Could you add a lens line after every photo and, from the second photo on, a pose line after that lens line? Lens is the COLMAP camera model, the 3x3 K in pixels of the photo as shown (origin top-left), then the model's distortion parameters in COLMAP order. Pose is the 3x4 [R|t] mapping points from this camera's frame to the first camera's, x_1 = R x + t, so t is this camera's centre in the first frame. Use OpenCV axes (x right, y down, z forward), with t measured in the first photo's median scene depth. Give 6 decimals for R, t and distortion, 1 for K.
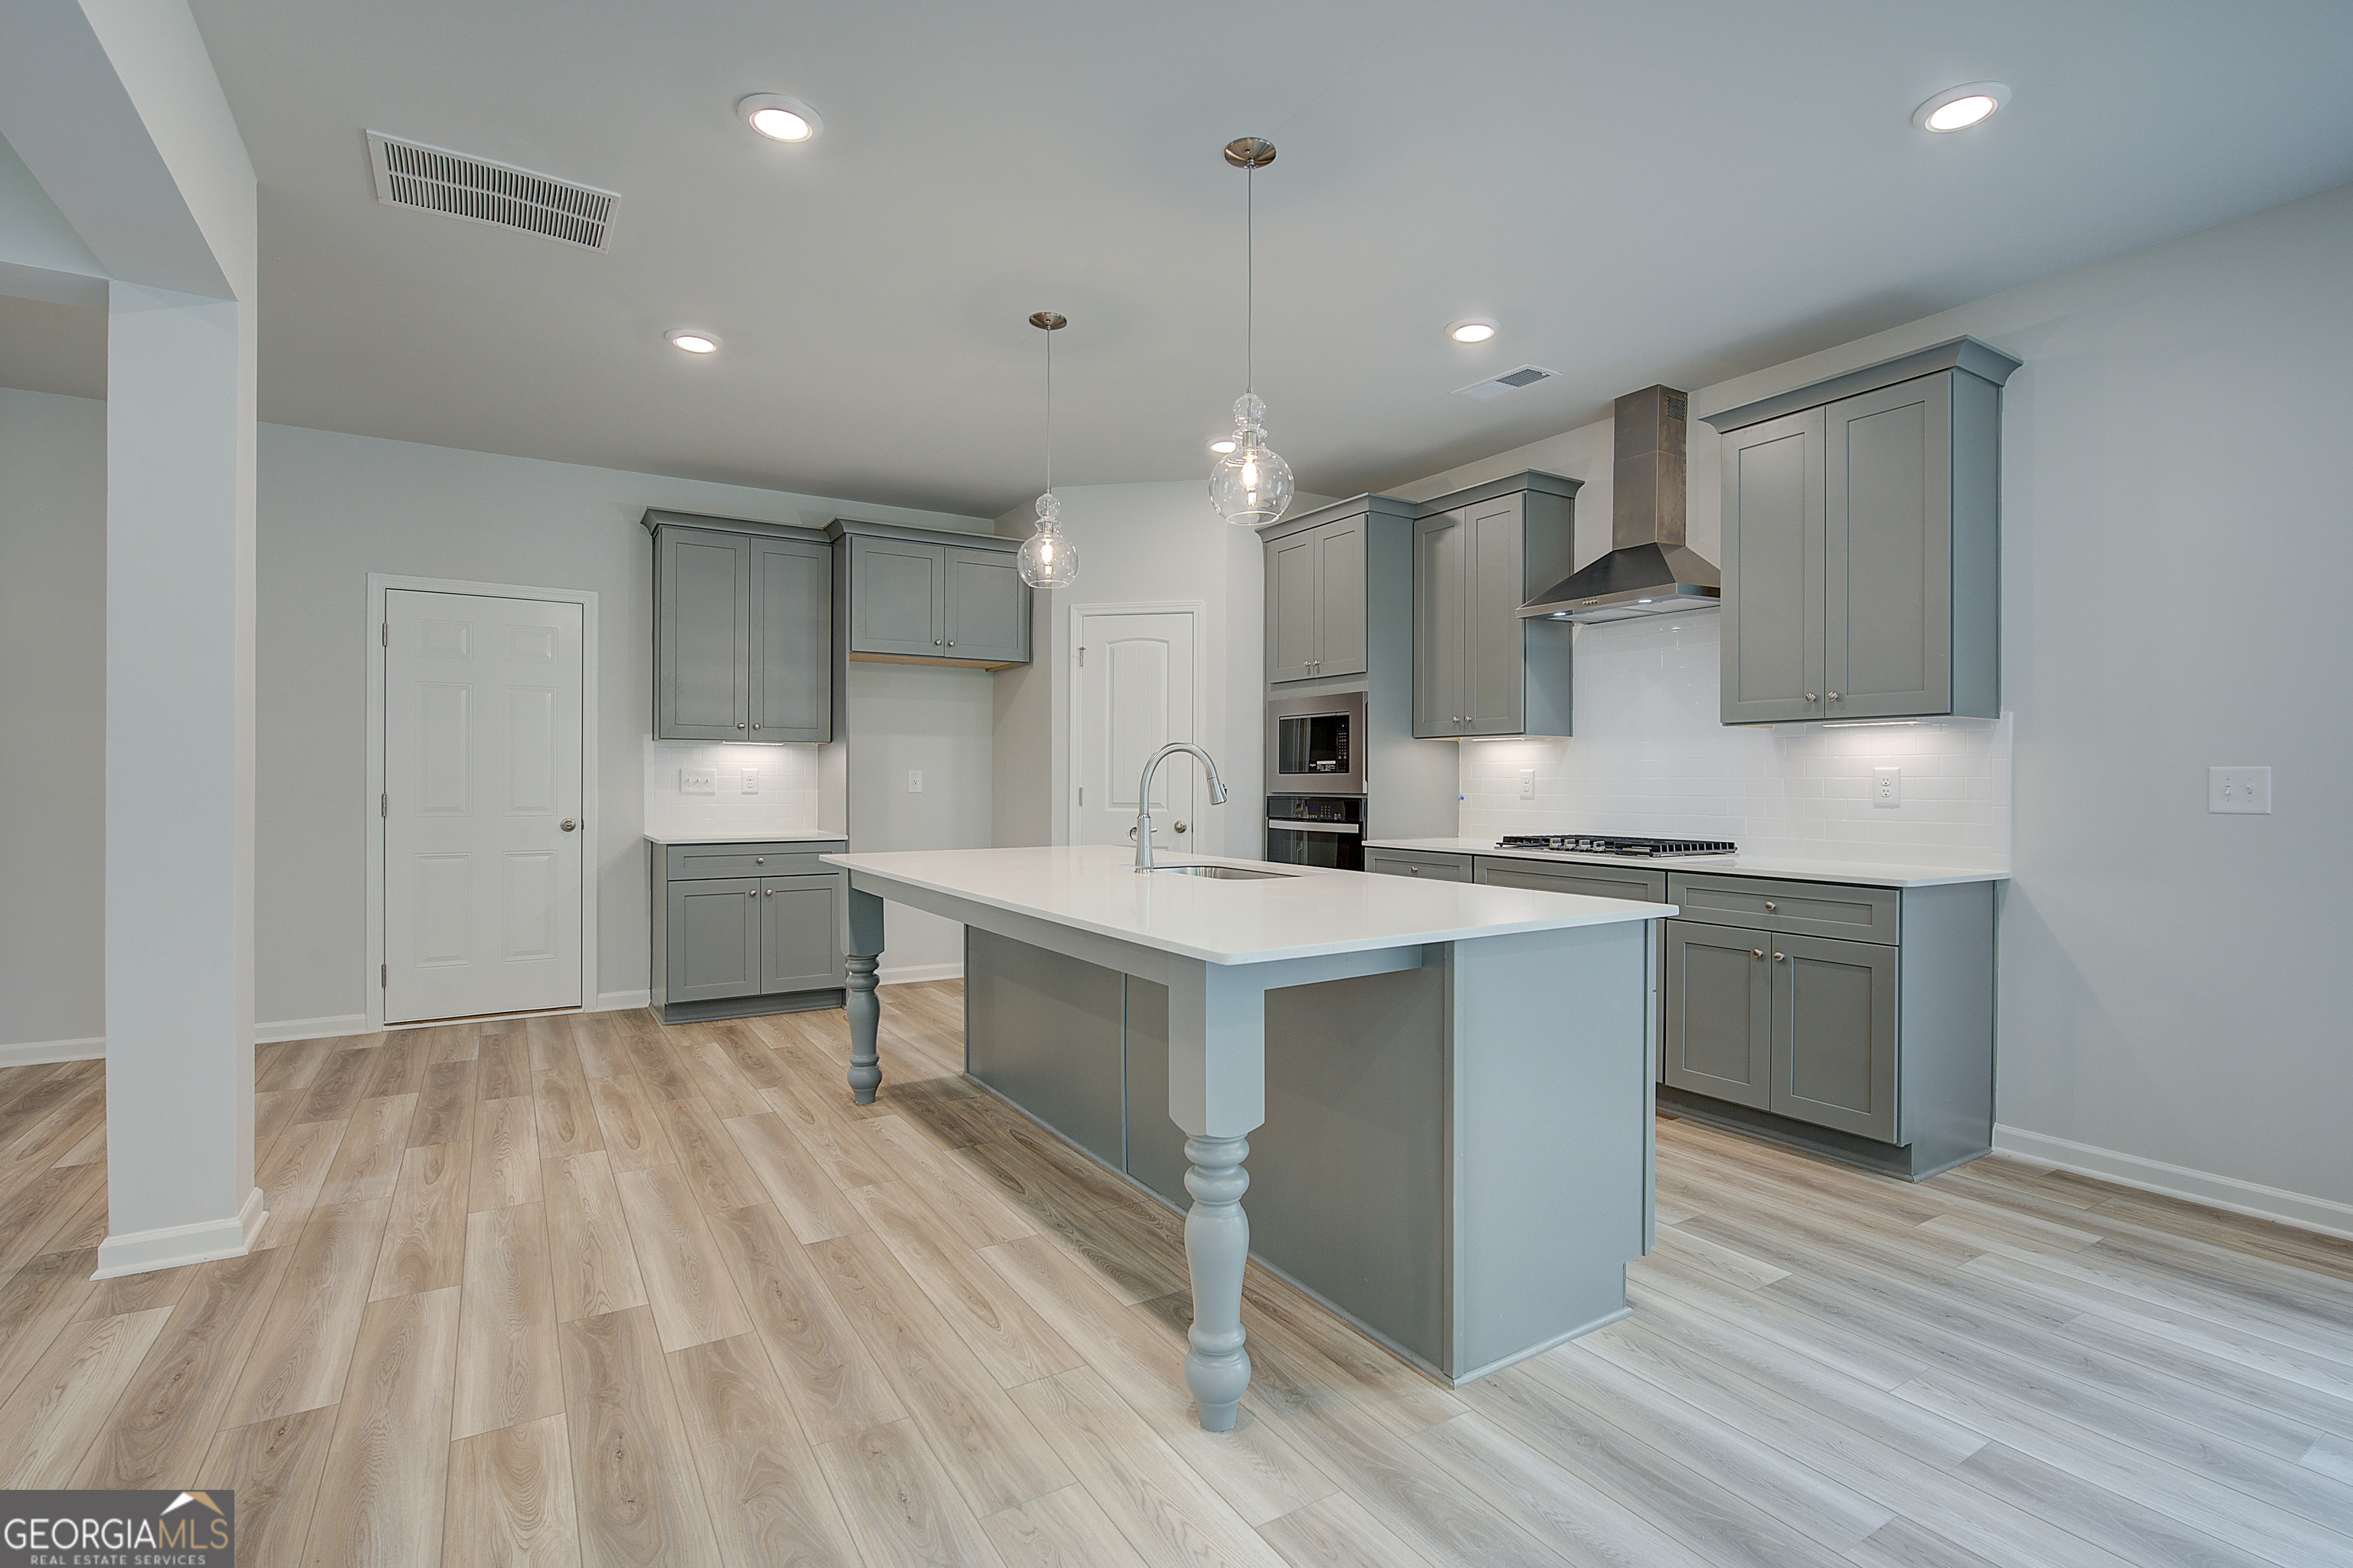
lens RADIAL K [[1107.9, 0, 1196.0], [0, 1107.9, 781.6], [0, 0, 1]] dist [-0.009742, 0.000326]
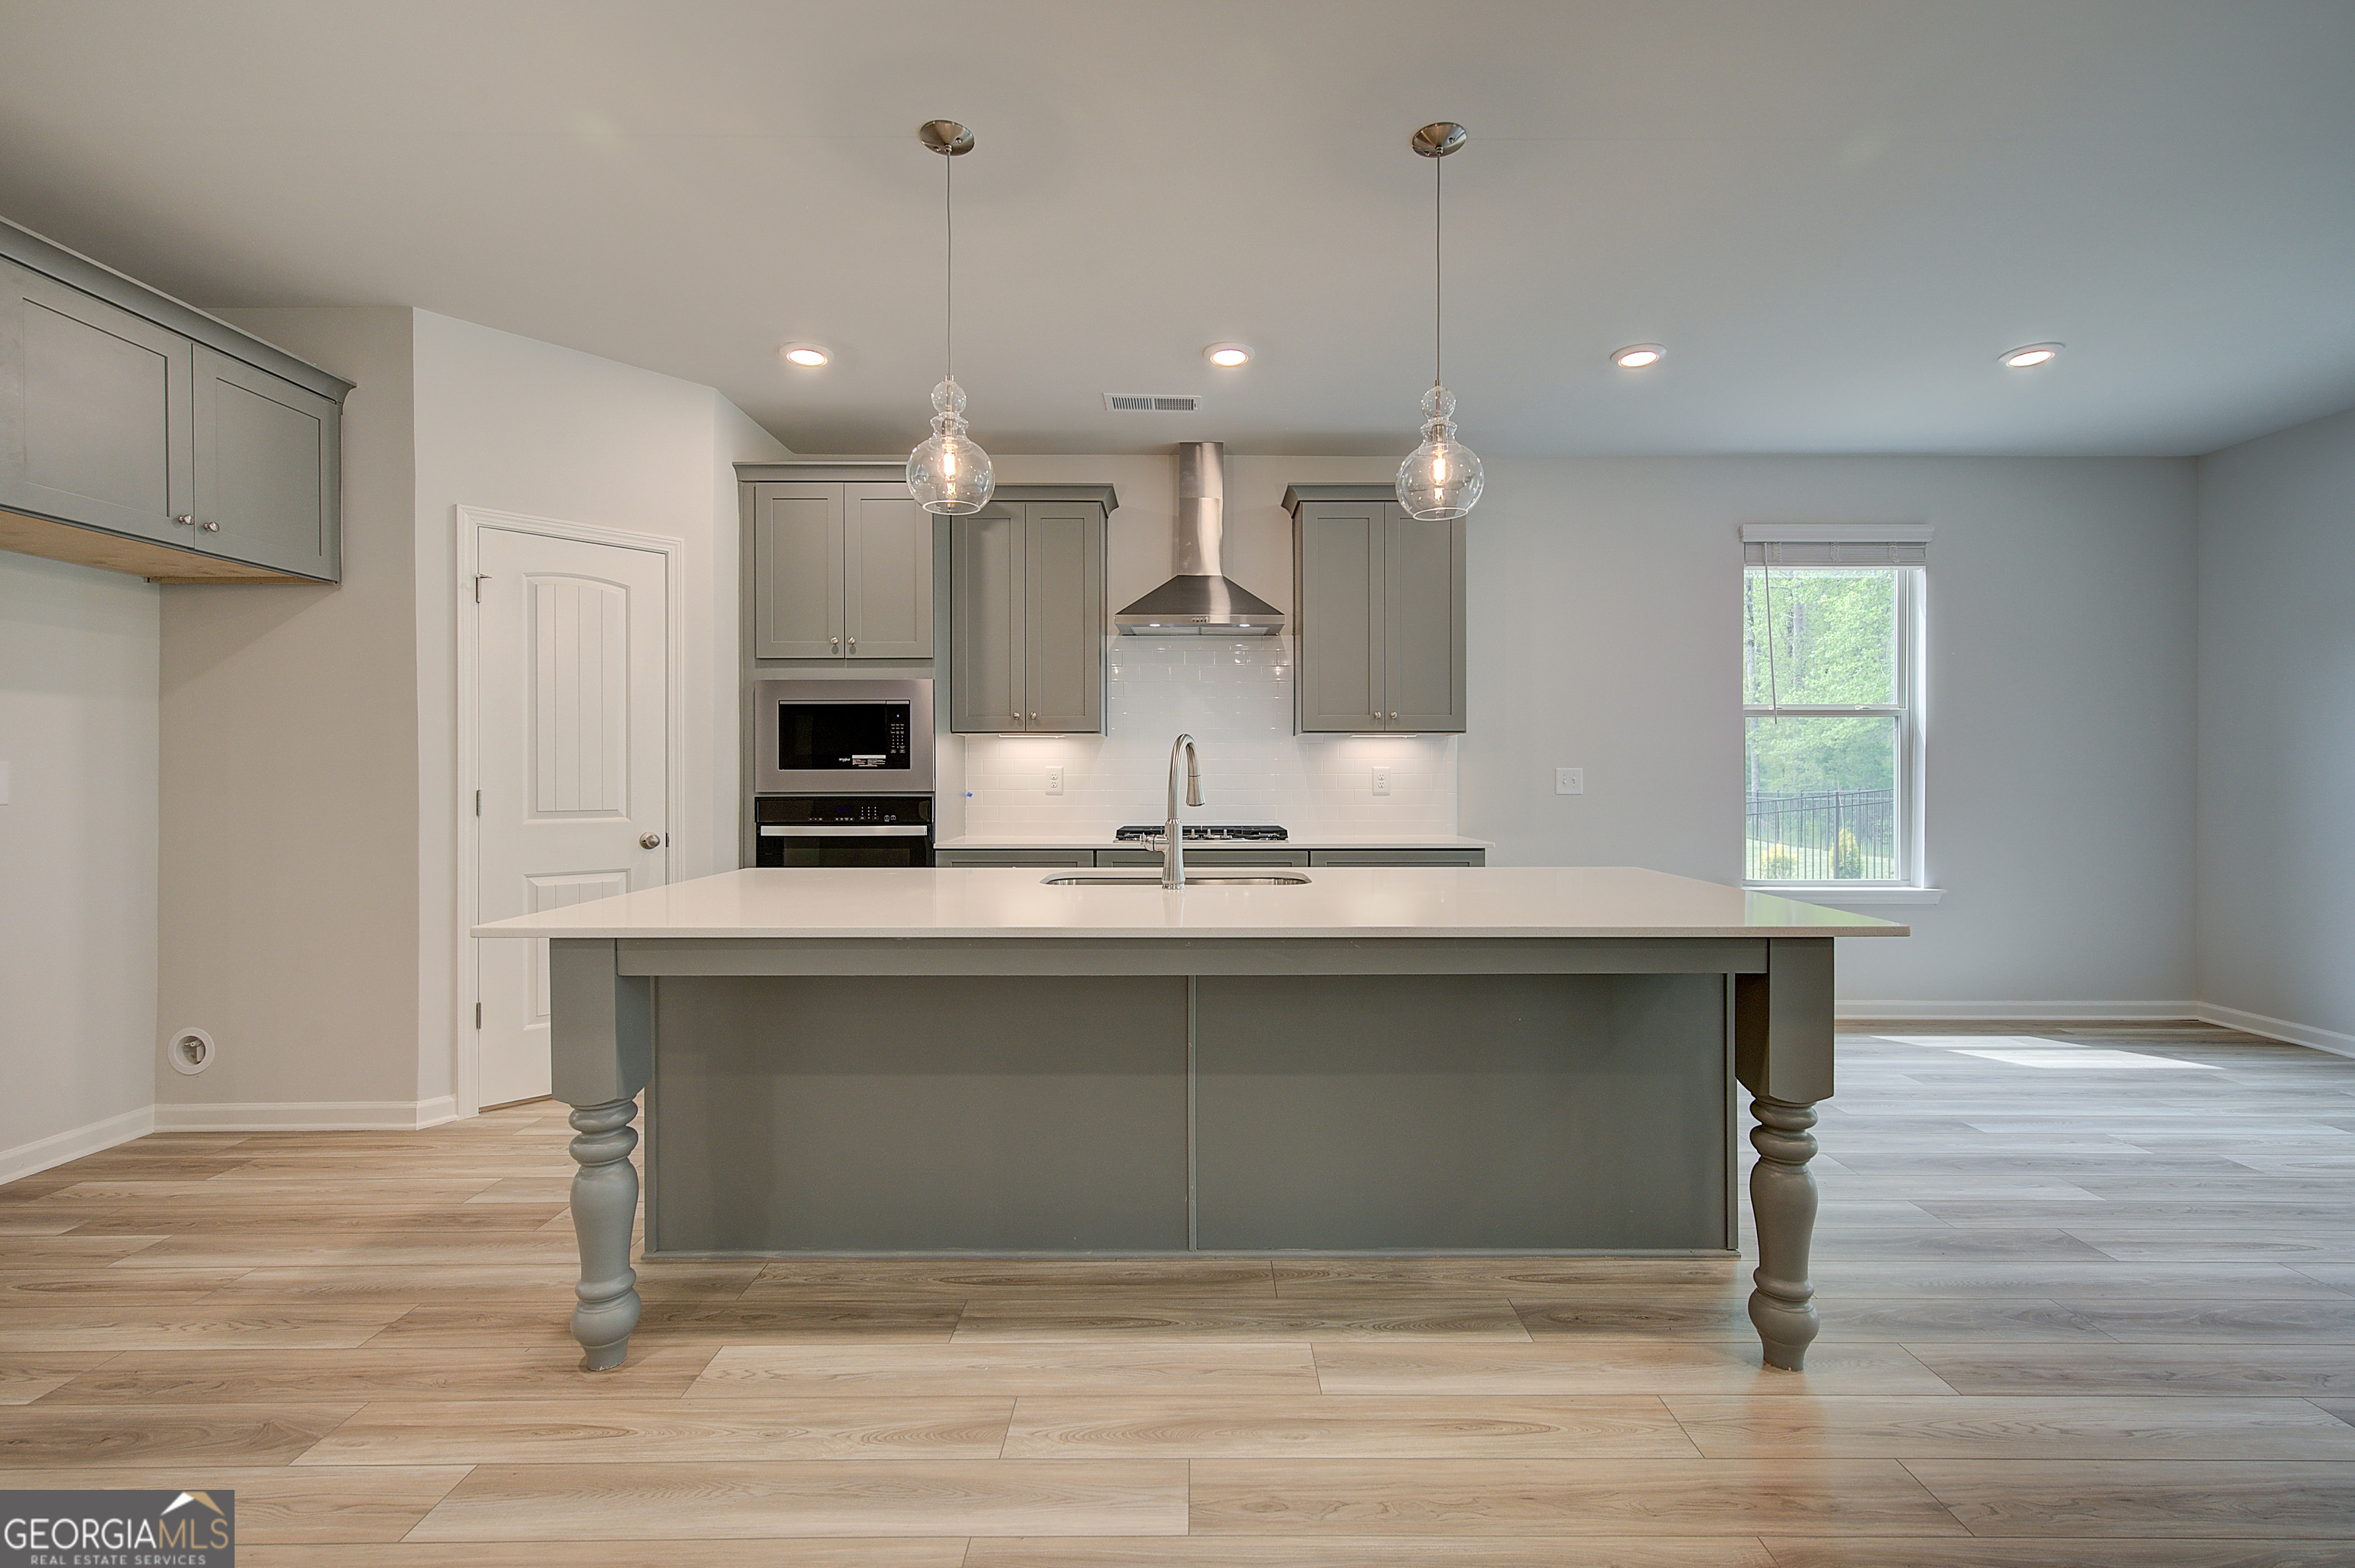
lens RADIAL K [[1022.8, 0, 1196.4], [0, 1022.8, 780.8], [0, 0, 1]] dist [0.005592, 0.000210]
pose [[0.529181, -0.006683, 0.848482, -0.678824], [0.002926, 0.999977, 0.006051, -0.003909], [-0.848504, -0.000720, 0.529189, 0.562590]]
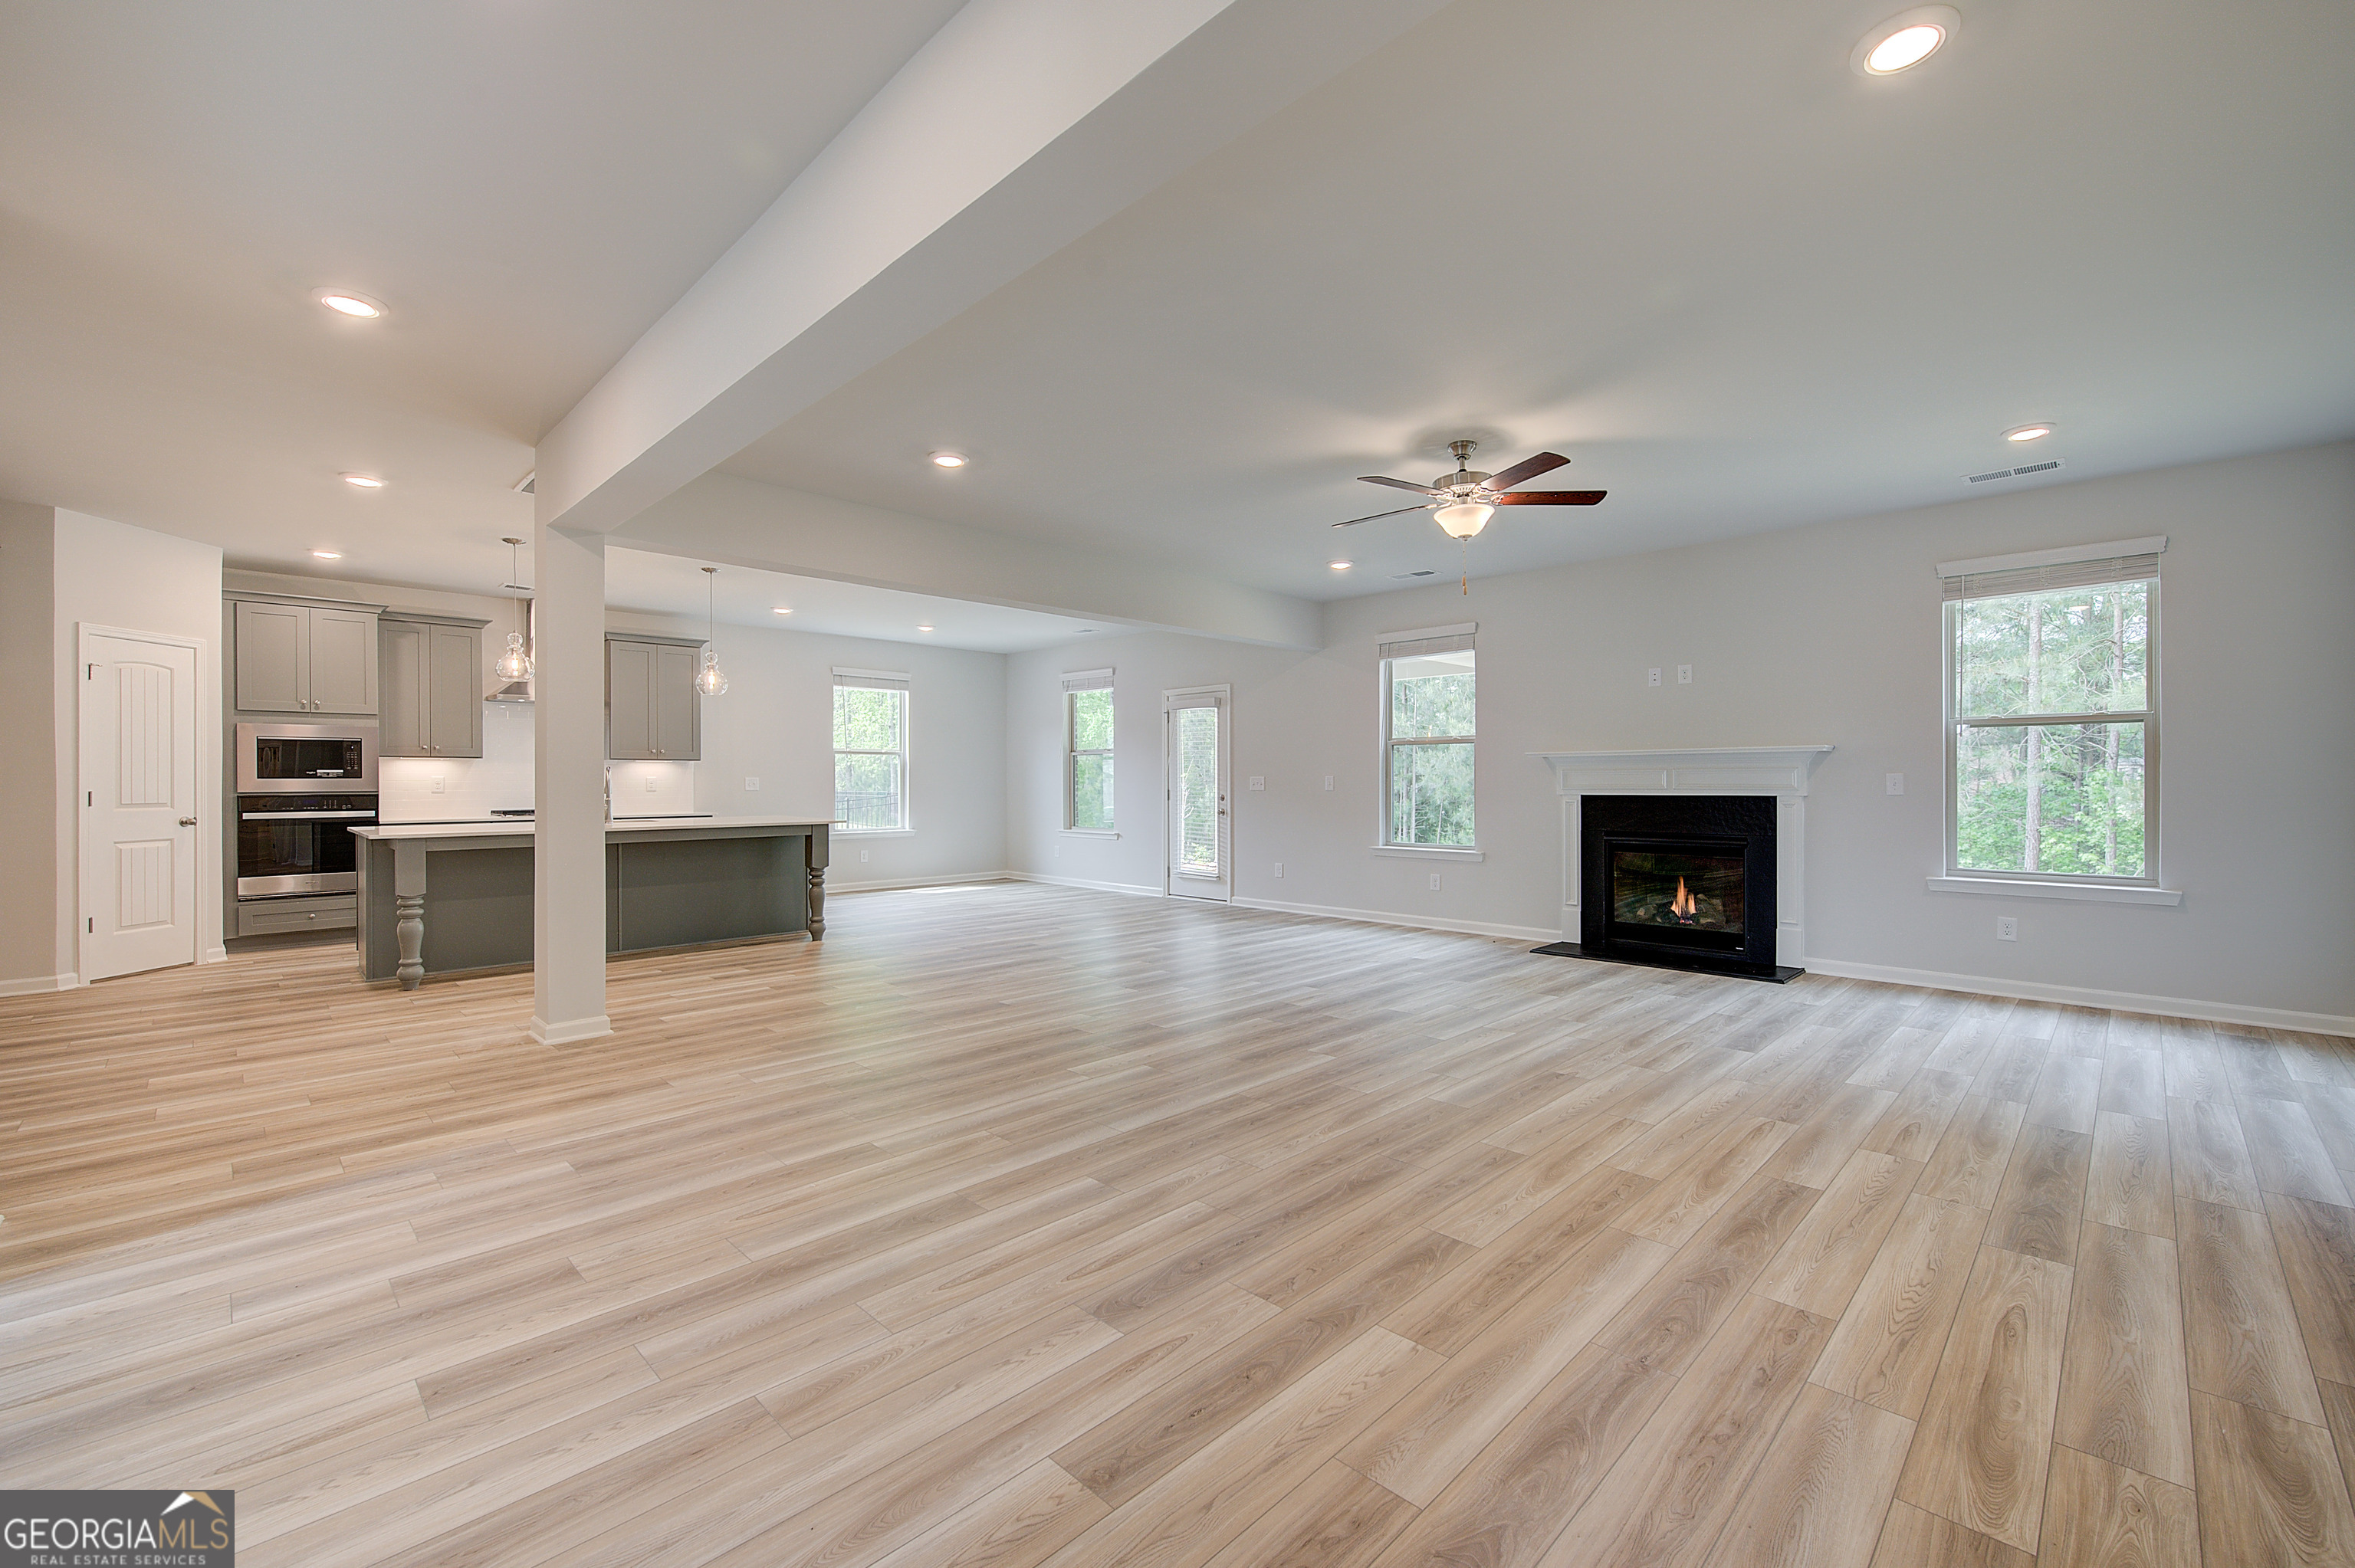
lens RADIAL K [[967.5, 0, 1196.8], [0, 967.5, 781.1], [0, 0, 1]] dist [-0.004626, 0.000287]
pose [[-0.233321, -0.003018, 0.972395, -2.223426], [0.001688, 0.999992, 0.003509, -0.010537], [-0.972398, 0.002460, -0.233314, 0.275721]]
